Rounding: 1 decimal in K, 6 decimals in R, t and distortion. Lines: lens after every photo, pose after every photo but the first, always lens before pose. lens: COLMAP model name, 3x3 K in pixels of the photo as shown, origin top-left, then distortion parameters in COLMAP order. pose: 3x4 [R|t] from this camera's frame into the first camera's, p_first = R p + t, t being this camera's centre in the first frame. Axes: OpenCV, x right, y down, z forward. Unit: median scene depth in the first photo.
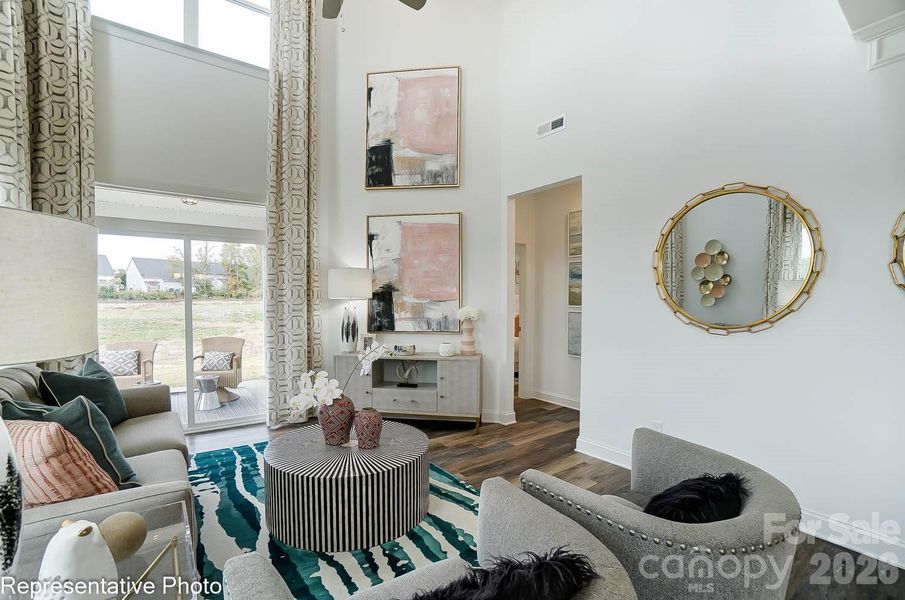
lens RADIAL K [[421.7, 0, 451.9], [0, 421.7, 302.5], [0, 0, 1]] dist [-0.021289, -0.000129]
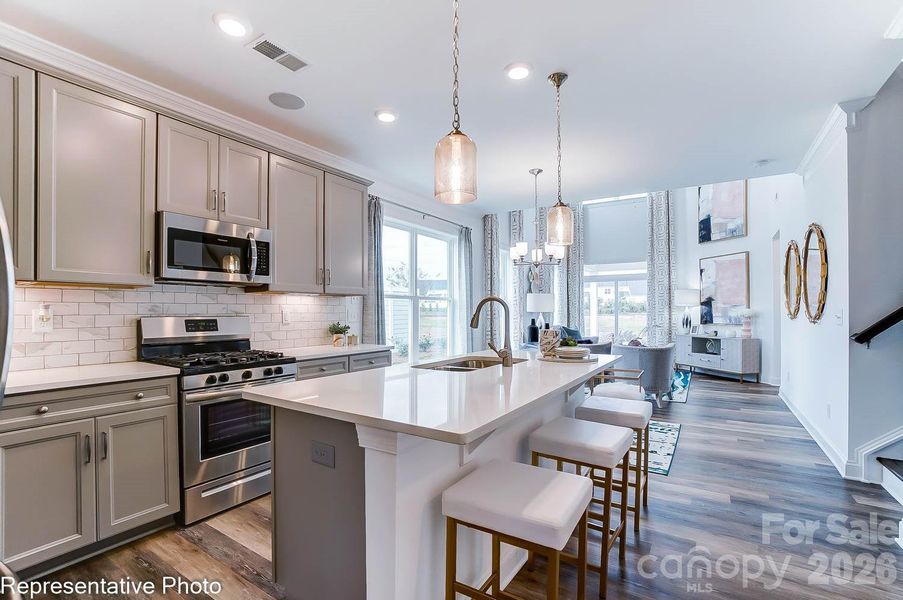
lens RADIAL K [[420.8, 0, 449.9], [0, 420.8, 307.6], [0, 0, 1]] dist [-0.021289, -0.000129]
pose [[0.371523, -0.012461, -0.928340, 1.077882], [0.000727, 0.999914, -0.013130, 0.024198], [0.928423, 0.004203, 0.371500, -0.663301]]
